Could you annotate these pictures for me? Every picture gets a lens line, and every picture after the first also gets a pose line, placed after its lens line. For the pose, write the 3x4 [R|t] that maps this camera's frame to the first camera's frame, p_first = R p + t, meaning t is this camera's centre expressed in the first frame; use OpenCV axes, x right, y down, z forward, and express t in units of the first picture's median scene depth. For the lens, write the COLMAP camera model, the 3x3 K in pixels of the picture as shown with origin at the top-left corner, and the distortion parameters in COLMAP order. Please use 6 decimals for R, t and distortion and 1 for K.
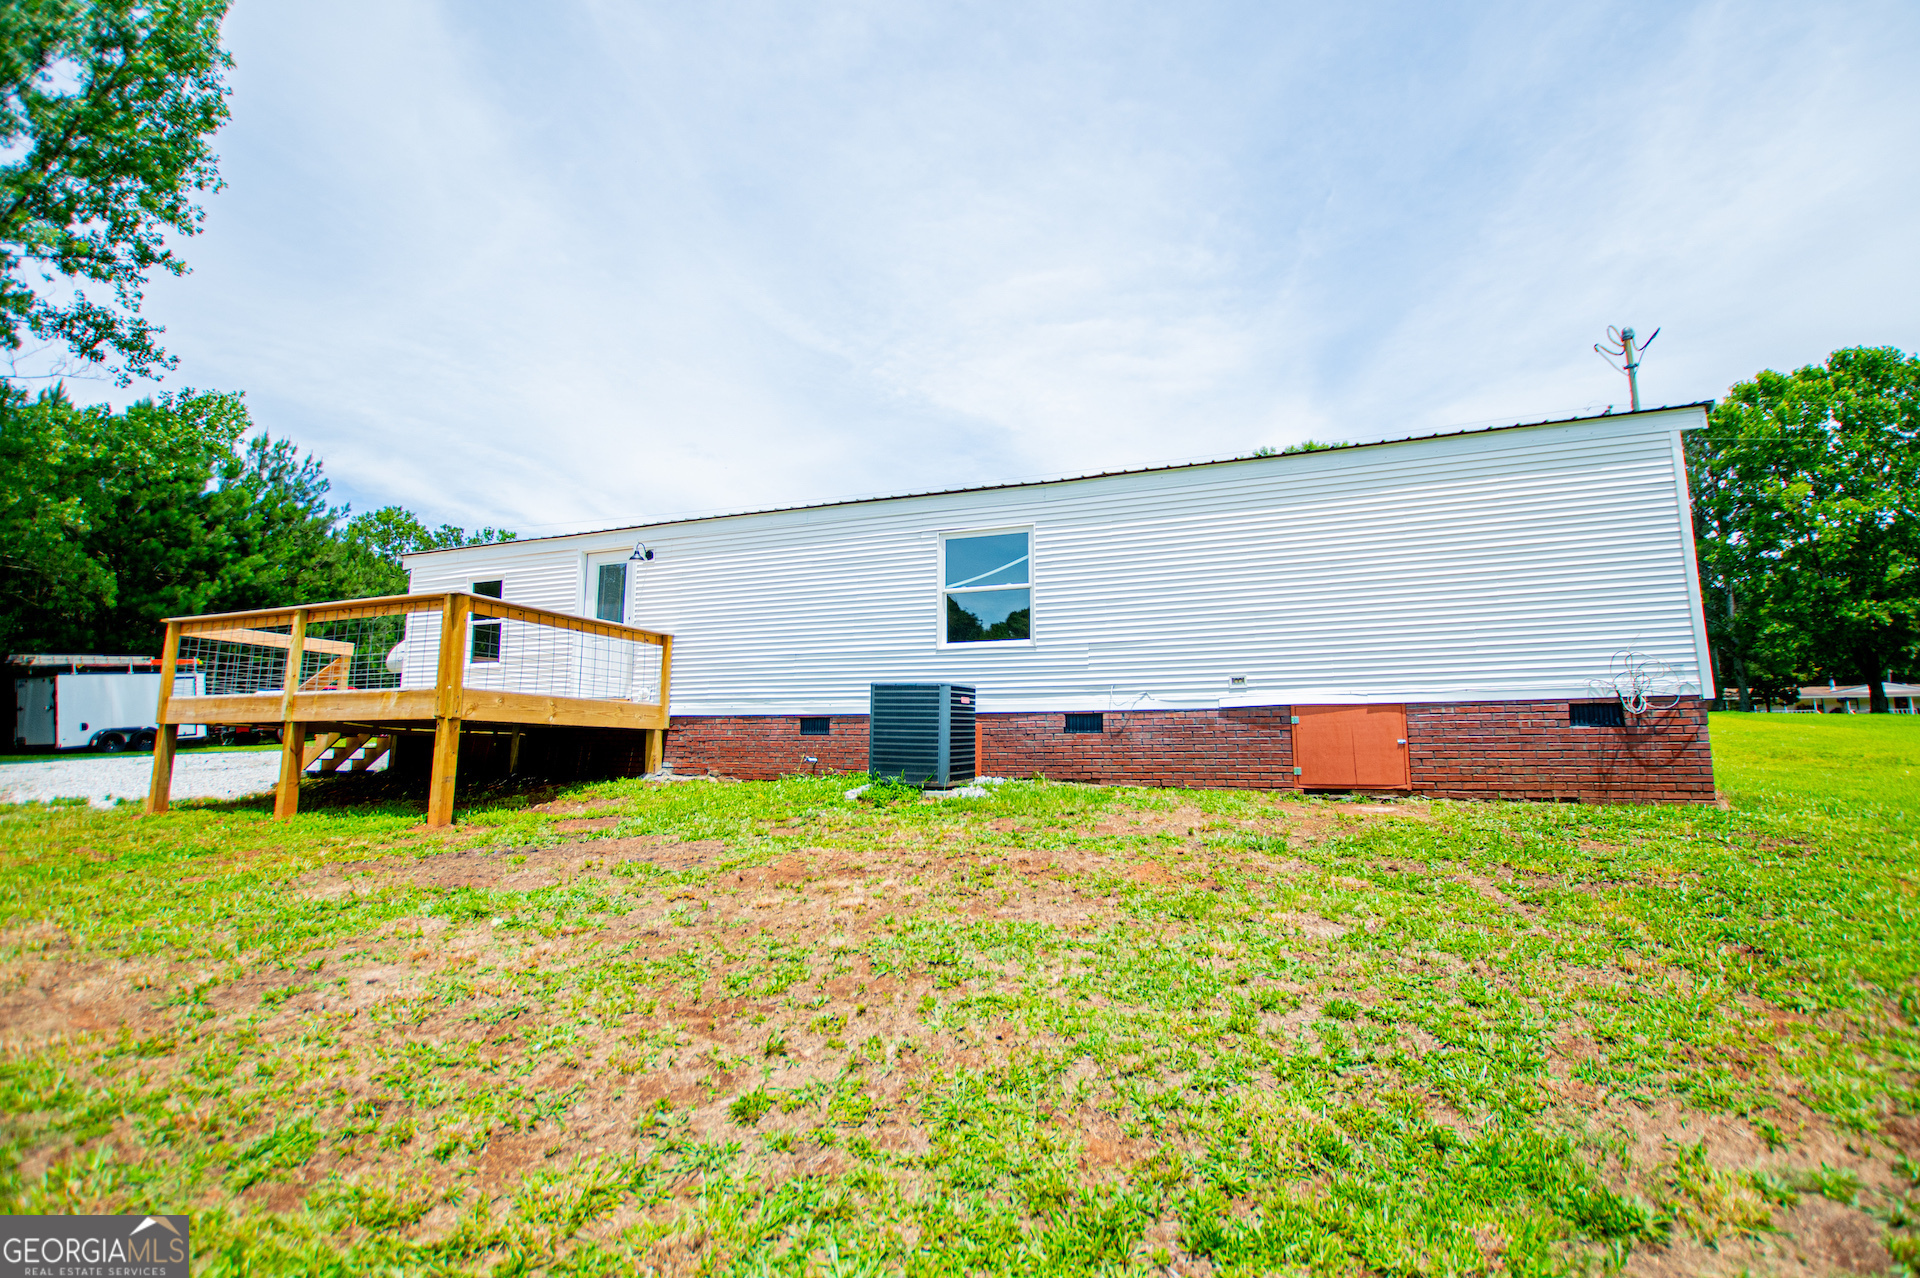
lens RADIAL K [[842.1, 0, 977.1], [0, 842.1, 650.6], [0, 0, 1]] dist [-0.028250, 0.001563]
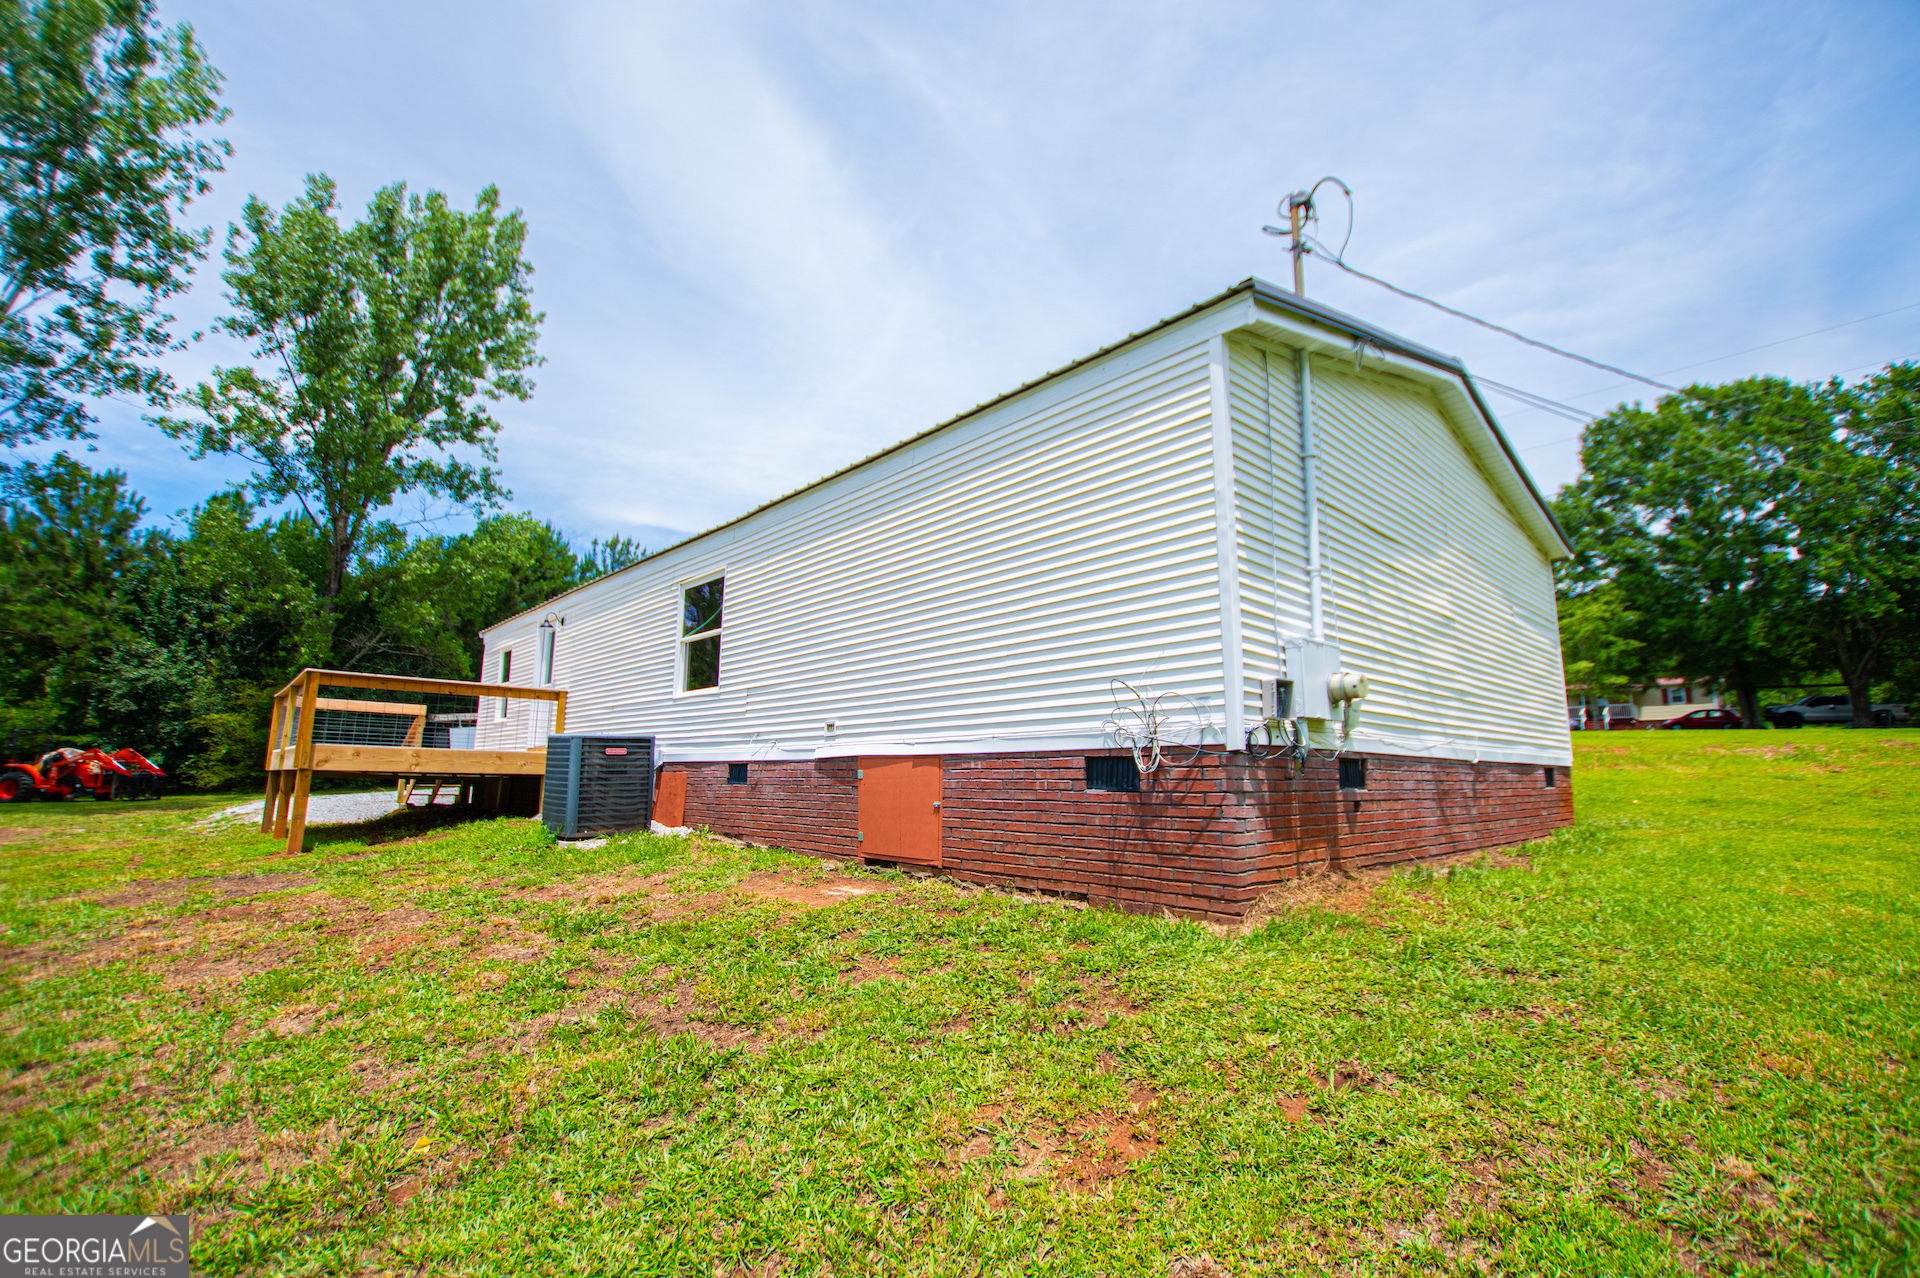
lens RADIAL K [[844.6, 0, 960.0], [0, 844.6, 639.0], [0, 0, 1]] dist [-0.020871, 0.000941]
pose [[0.893836, -0.065758, -0.443546, 0.847372], [0.044213, 0.997293, -0.058755, 0.001971], [0.446209, 0.032906, 0.894324, 0.284775]]
